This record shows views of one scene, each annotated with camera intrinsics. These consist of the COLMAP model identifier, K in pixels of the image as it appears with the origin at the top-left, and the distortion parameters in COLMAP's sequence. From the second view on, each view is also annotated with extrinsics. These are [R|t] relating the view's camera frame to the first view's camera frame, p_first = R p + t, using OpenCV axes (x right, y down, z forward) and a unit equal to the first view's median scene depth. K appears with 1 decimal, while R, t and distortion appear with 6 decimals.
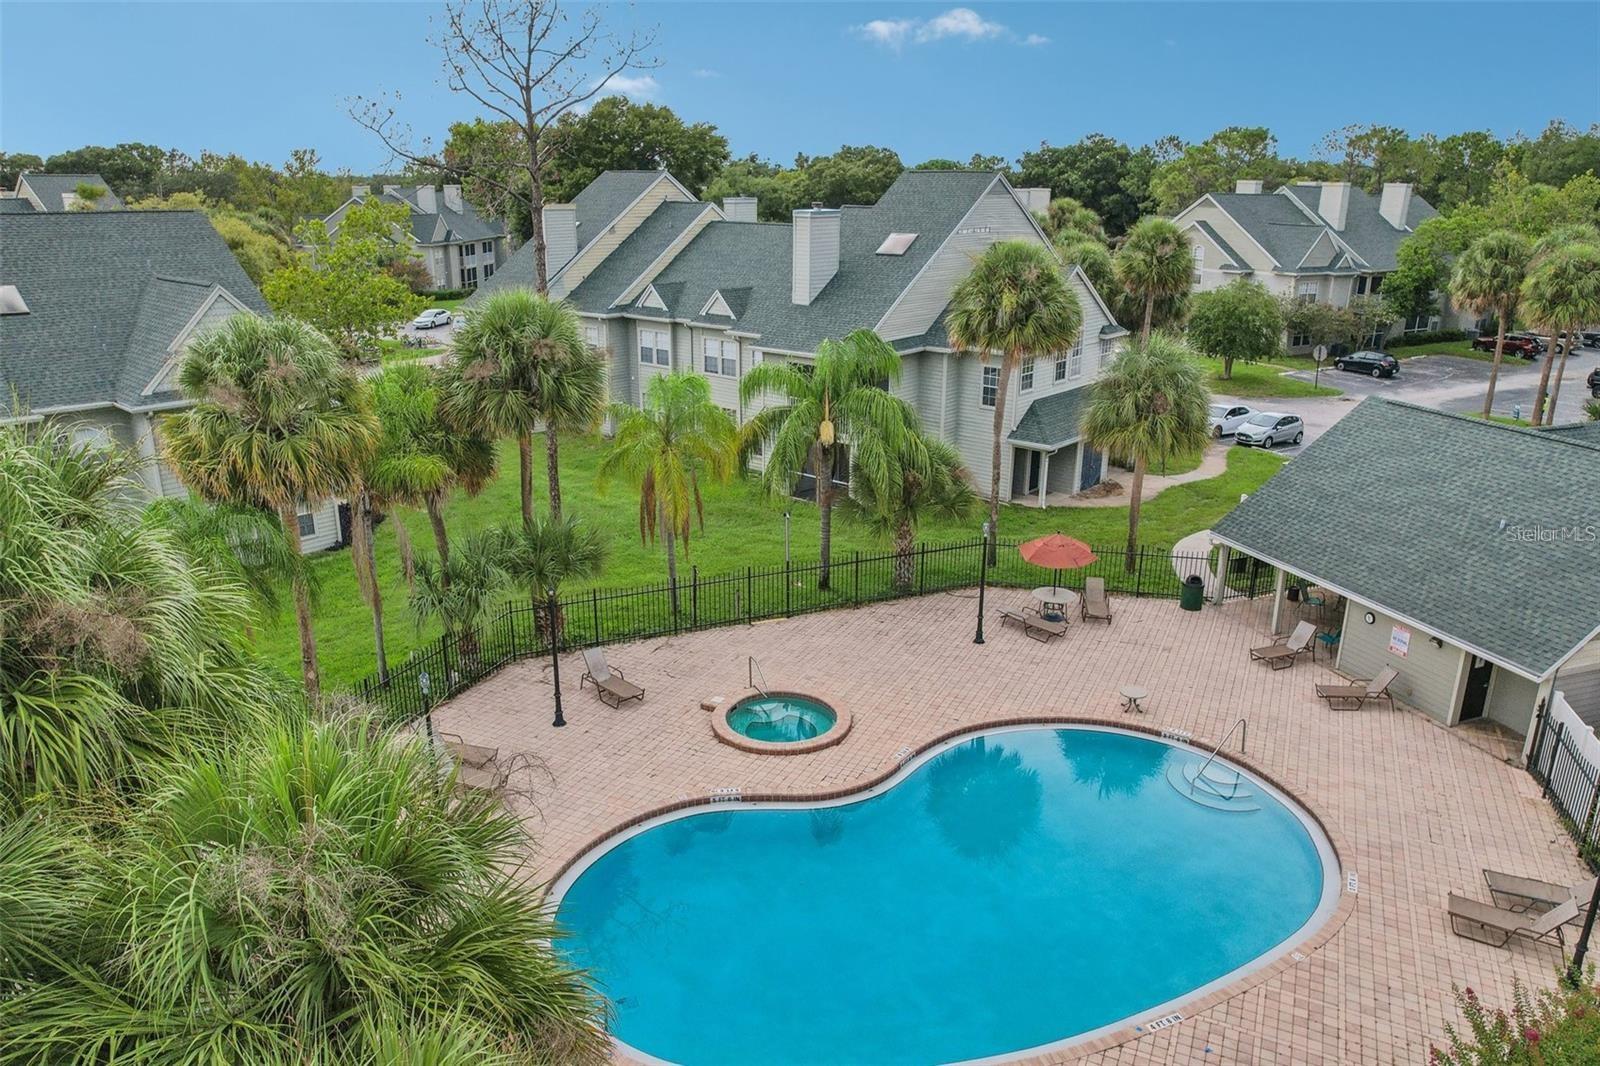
lens RADIAL K [[1044.1, 0, 796.4], [0, 1044.1, 536.1], [0, 0, 1]] dist [-0.029407, 0.001254]
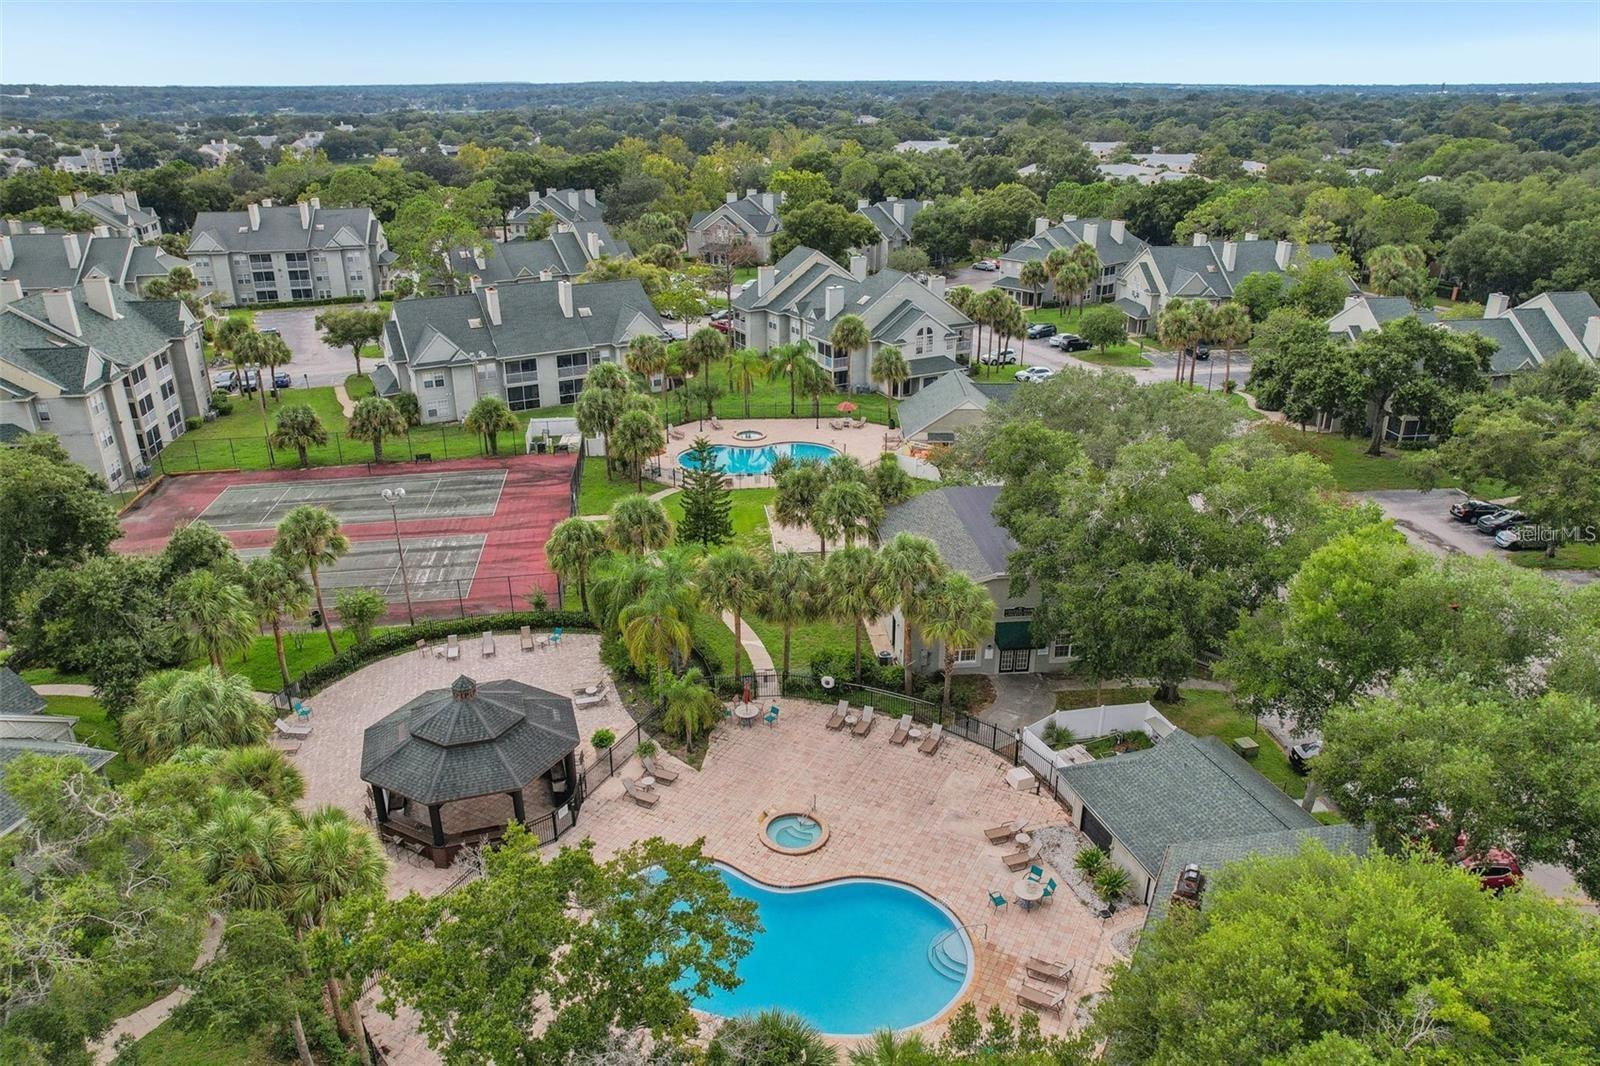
lens RADIAL K [[1044.1, 0, 799.3], [0, 1044.1, 530.9], [0, 0, 1]] dist [-0.029407, 0.001254]
pose [[0.931770, 0.131467, -0.338411, 1.237292], [-0.105048, 0.989888, 0.095322, 0.098972], [0.347521, -0.053269, 0.936158, -2.161822]]
